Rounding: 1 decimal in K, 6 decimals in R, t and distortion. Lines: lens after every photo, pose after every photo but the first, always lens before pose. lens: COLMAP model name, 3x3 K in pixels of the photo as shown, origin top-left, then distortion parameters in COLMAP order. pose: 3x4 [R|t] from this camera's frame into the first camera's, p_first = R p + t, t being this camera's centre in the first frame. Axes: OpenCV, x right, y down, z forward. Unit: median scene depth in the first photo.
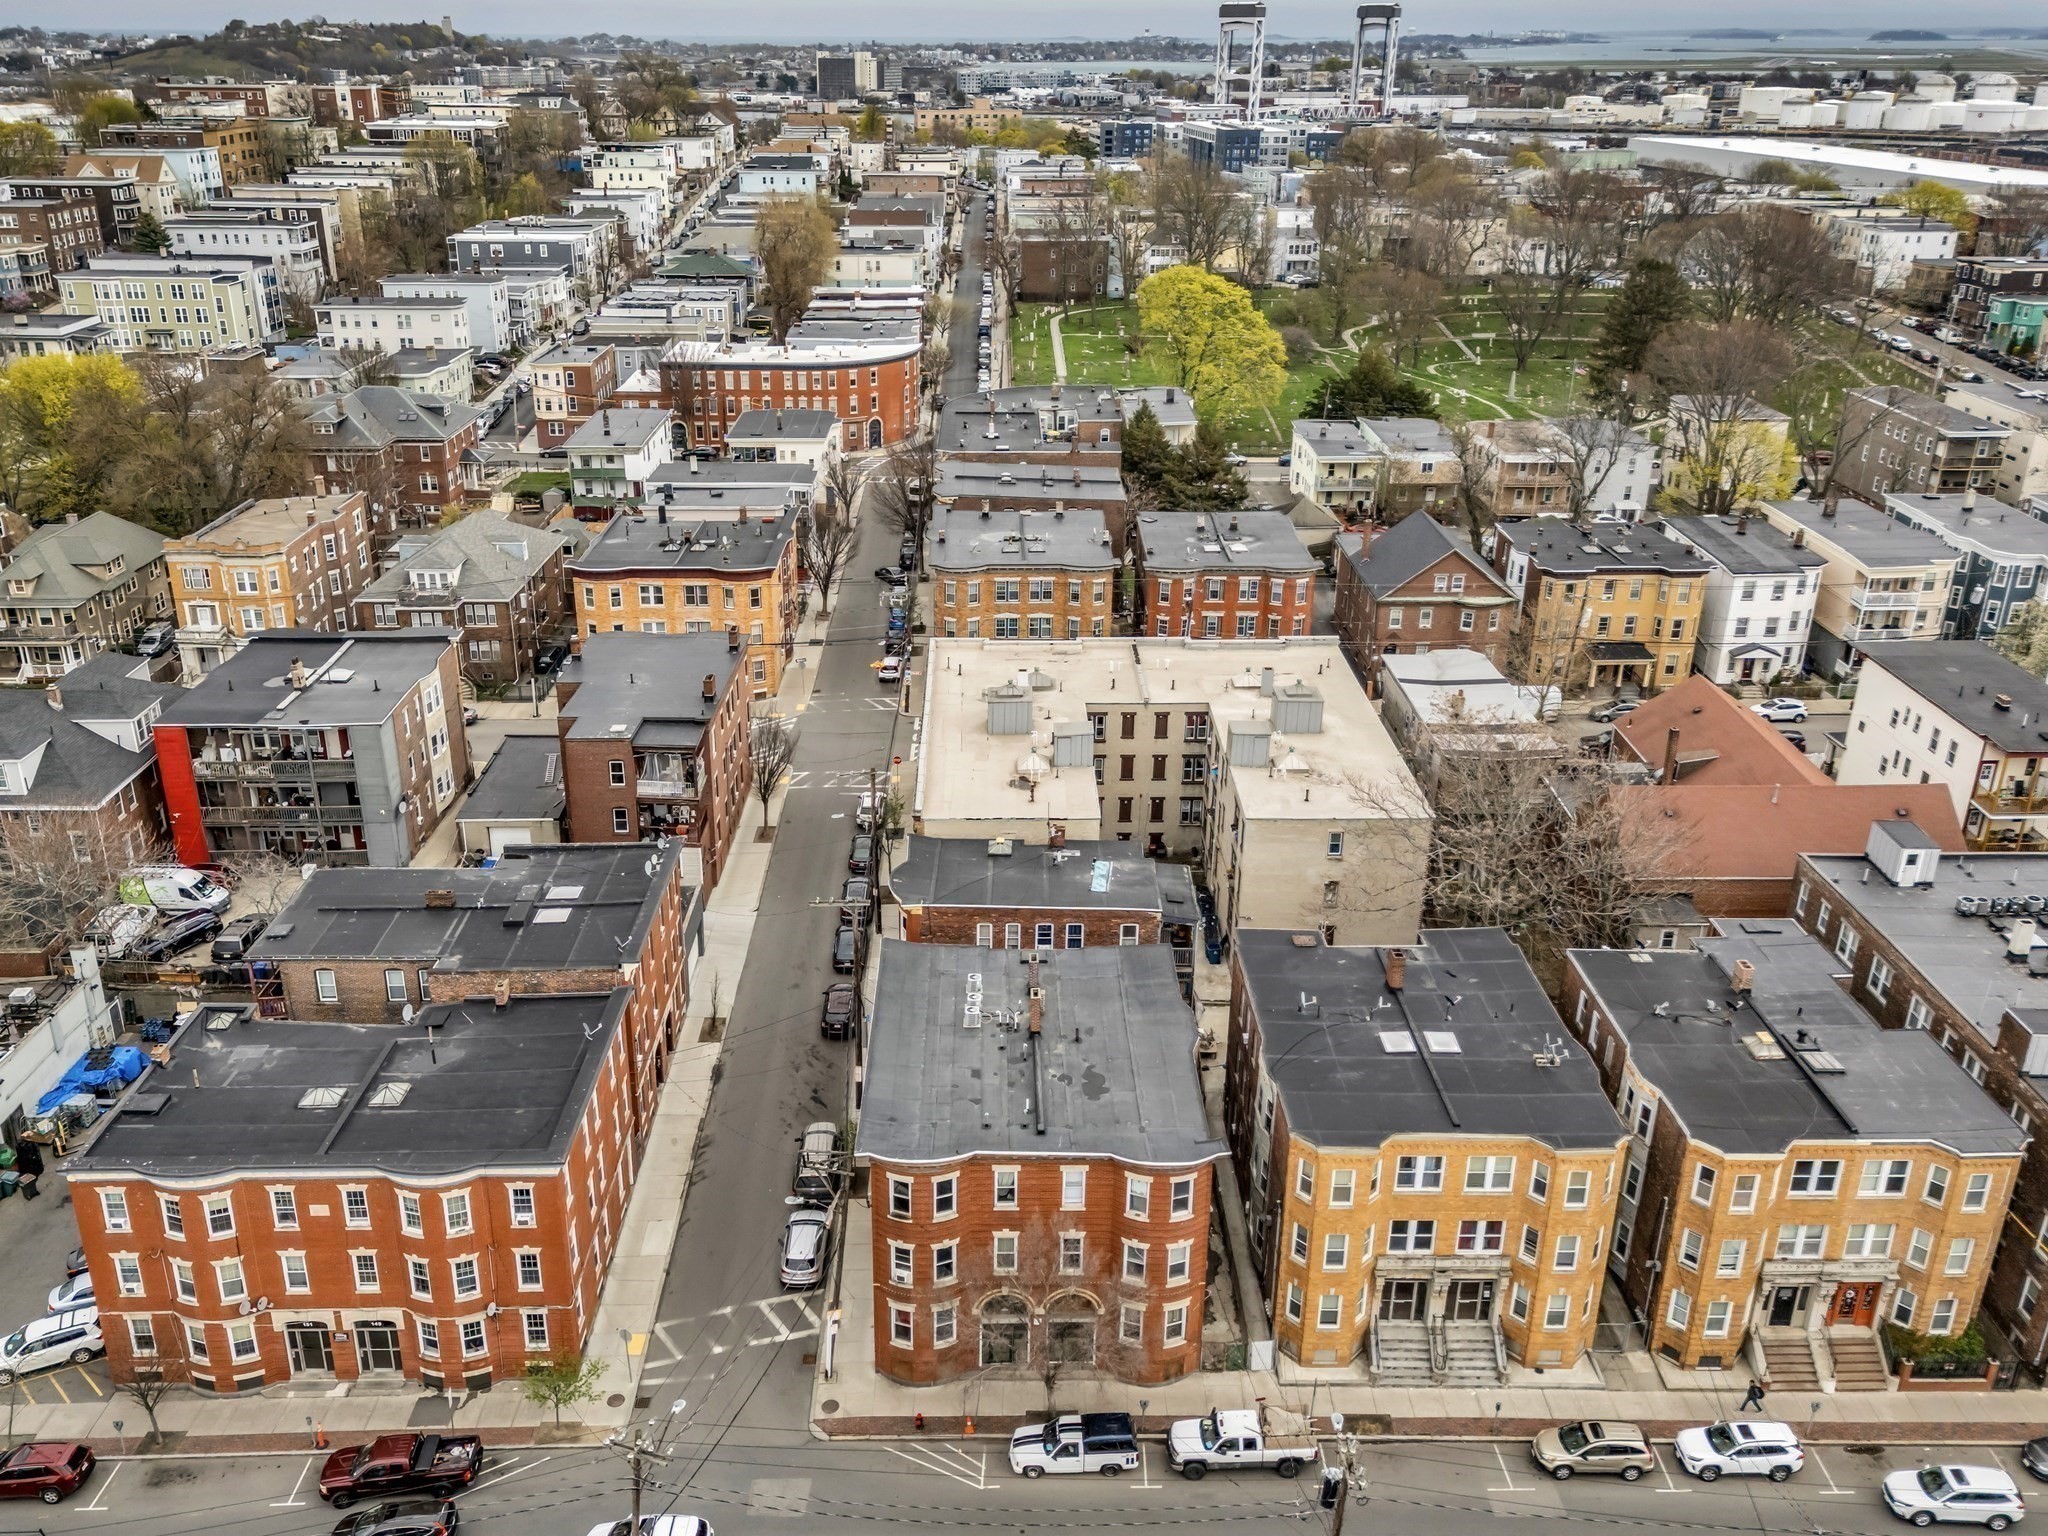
lens RADIAL K [[1703.7, 0, 1093.3], [0, 1703.7, 838.1], [0, 0, 1]] dist [0.085170, -0.093182]
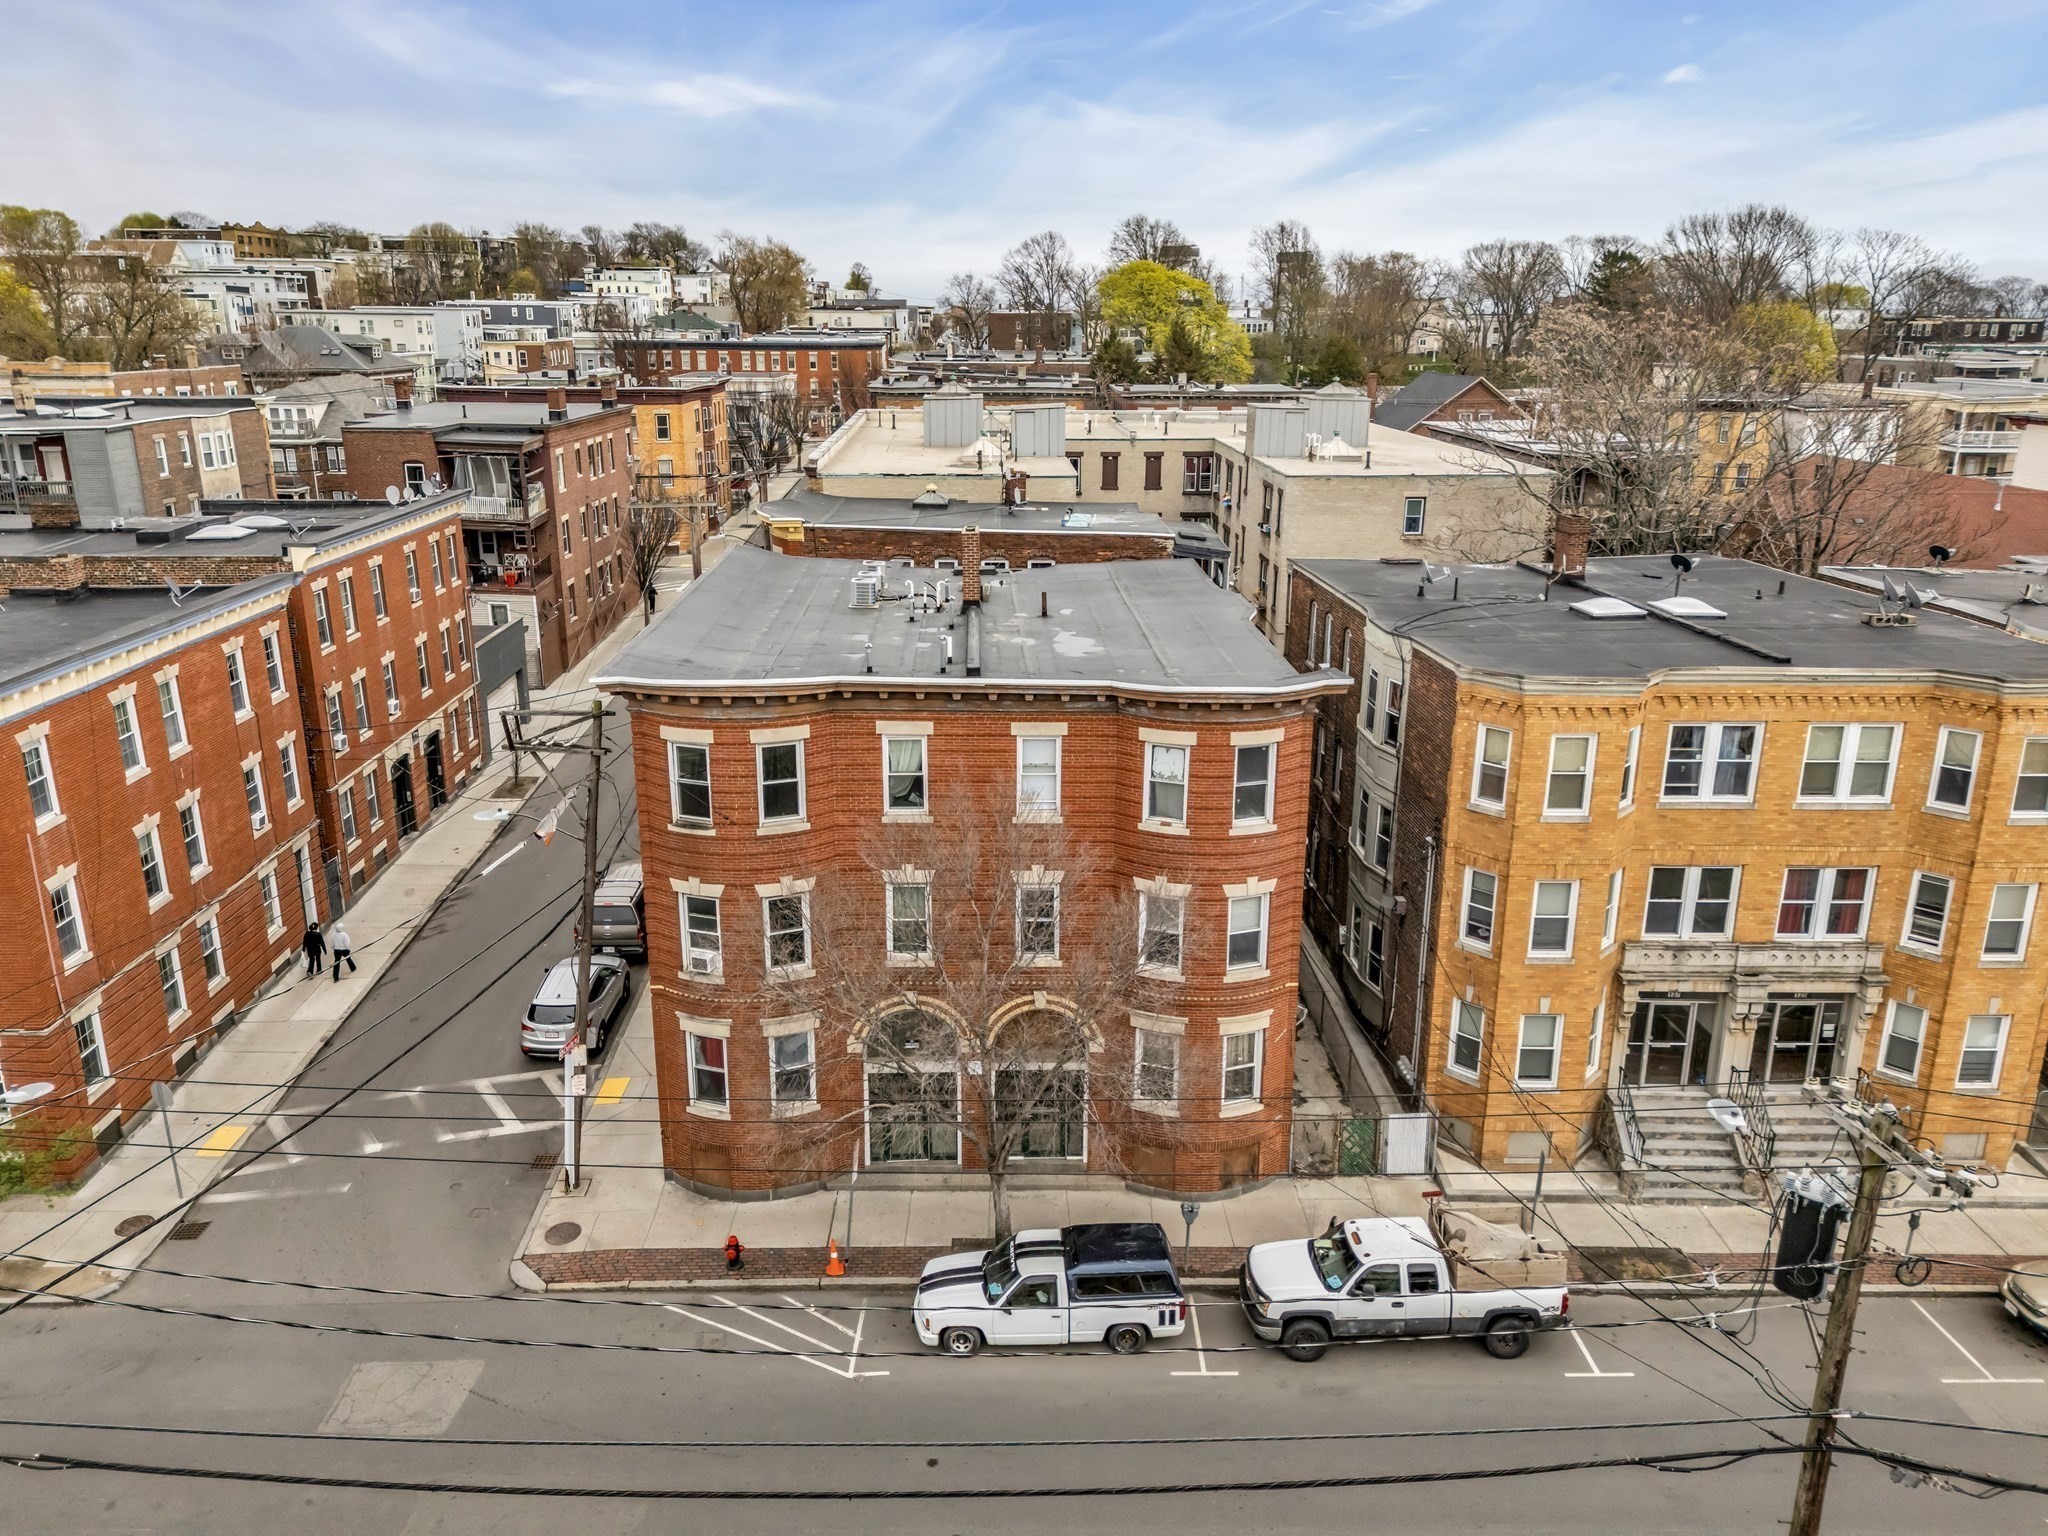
lens RADIAL K [[1523.3, 0, 1024.0], [0, 1523.3, 768.0], [0, 0, 1]] dist [0.082354, -0.069817]
pose [[0.999484, -0.019499, -0.025523, -0.003875], [0.016117, 0.991826, -0.126574, 0.252439], [0.027783, 0.126097, 0.991629, 0.534678]]
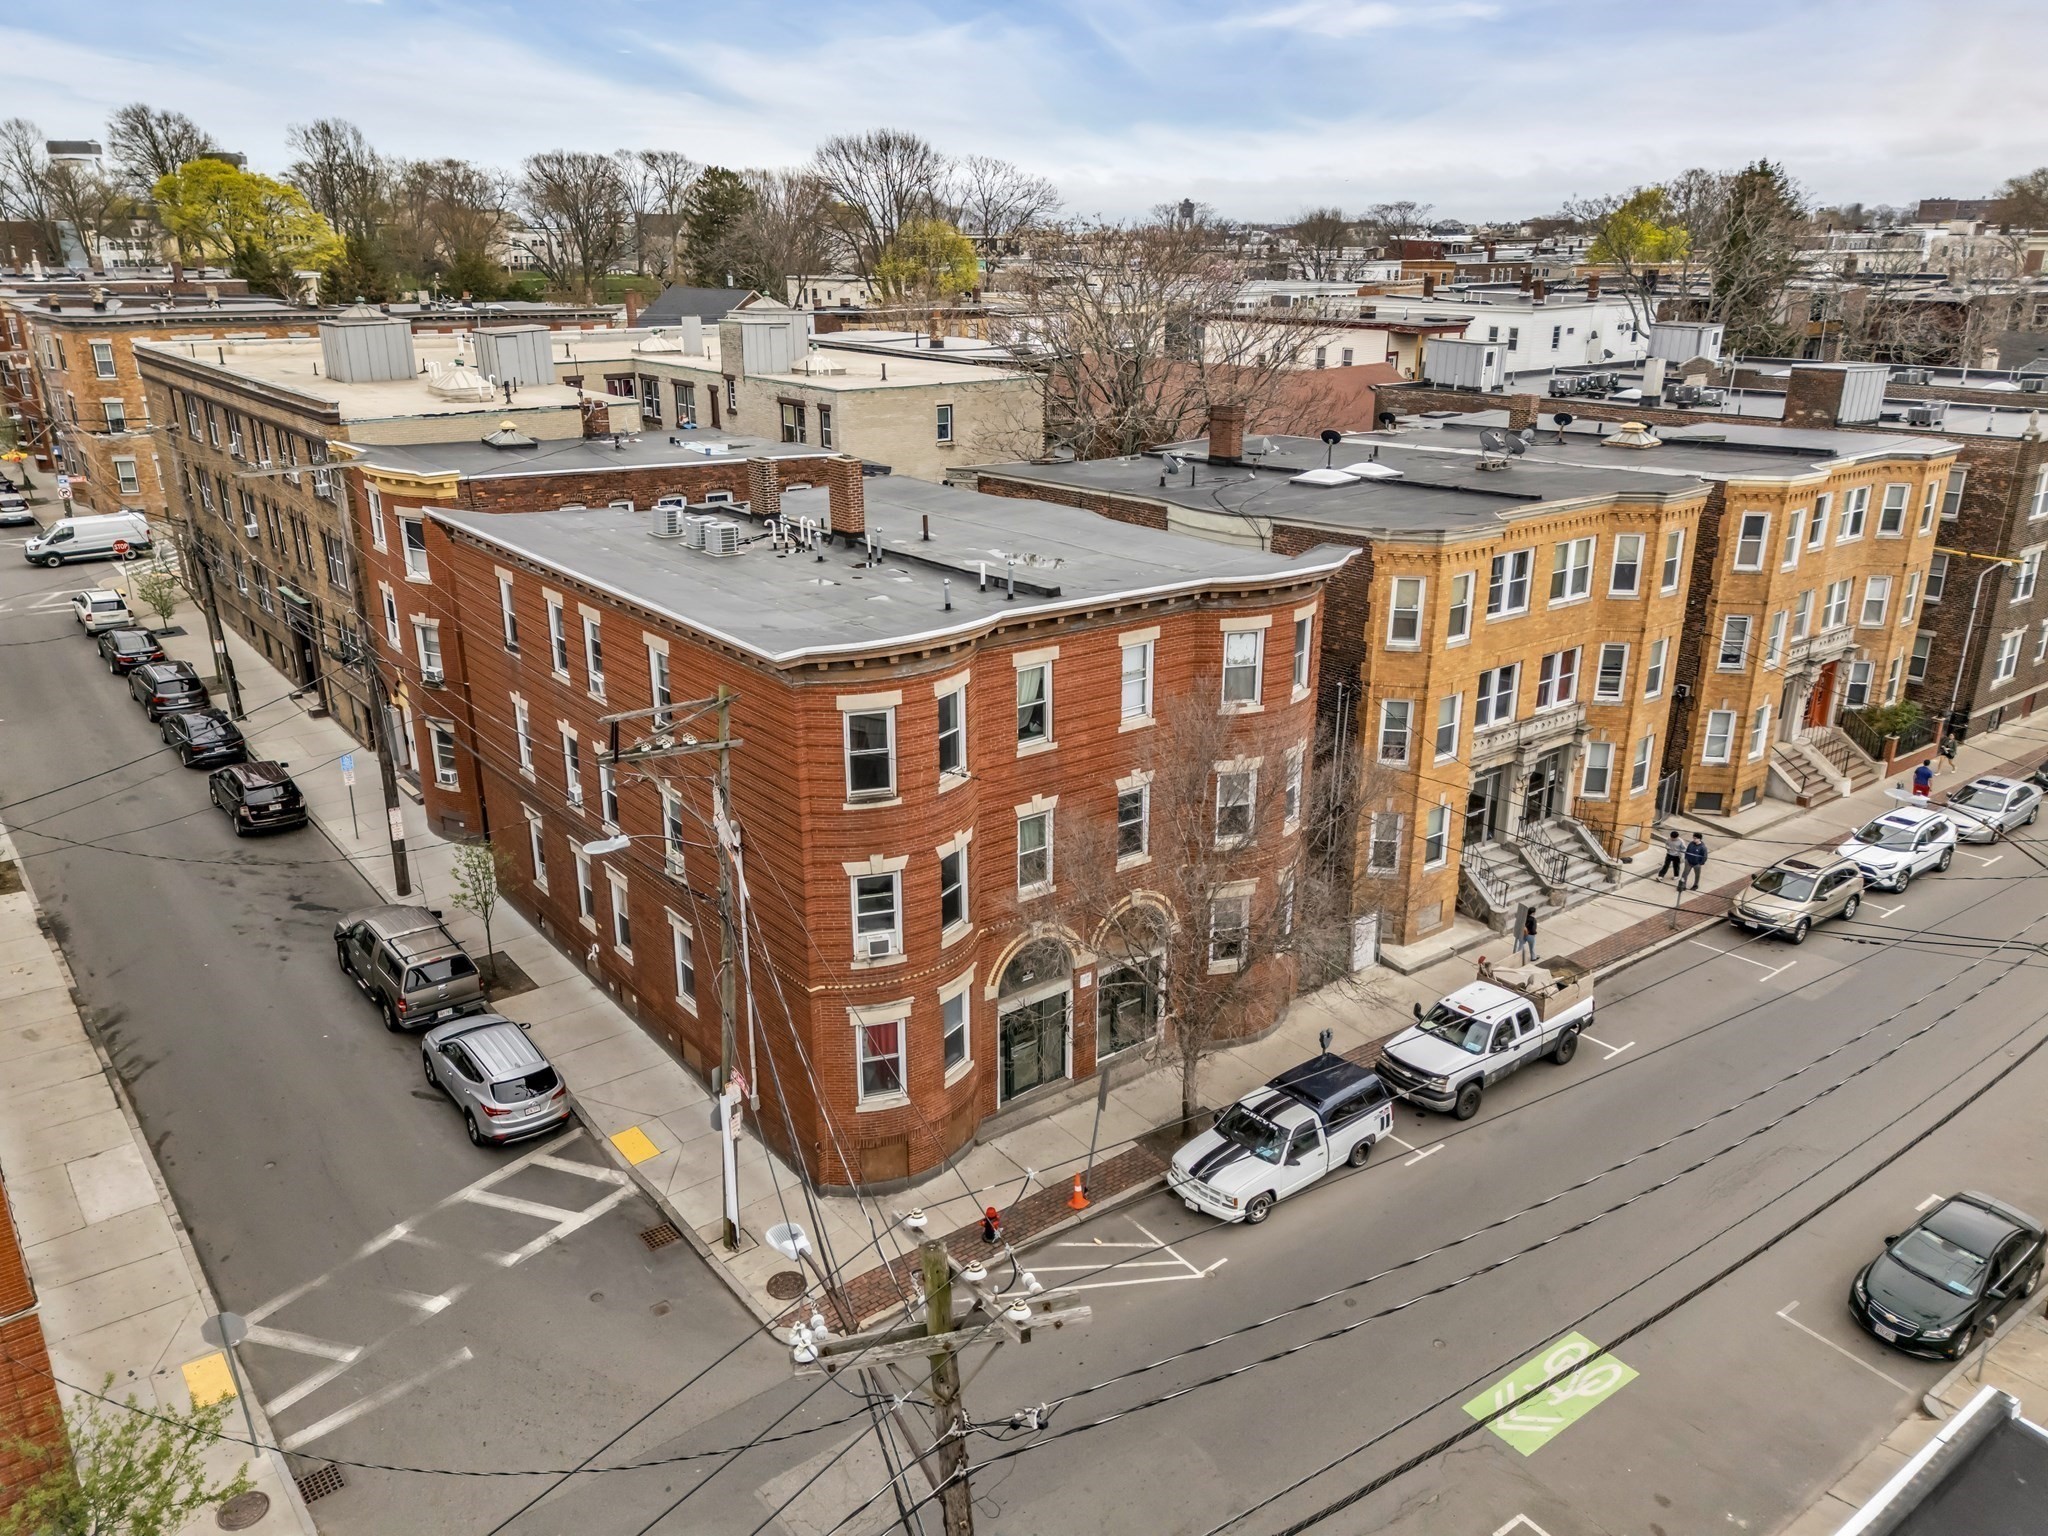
lens RADIAL K [[1501.1, 0, 1082.8], [0, 1501.1, 765.5], [0, 0, 1]] dist [0.088409, -0.080555]
pose [[0.811084, -0.223502, 0.540545, -0.271116], [0.258257, 0.966003, 0.011905, 0.213646], [-0.524829, 0.129943, 0.841231, 0.606533]]
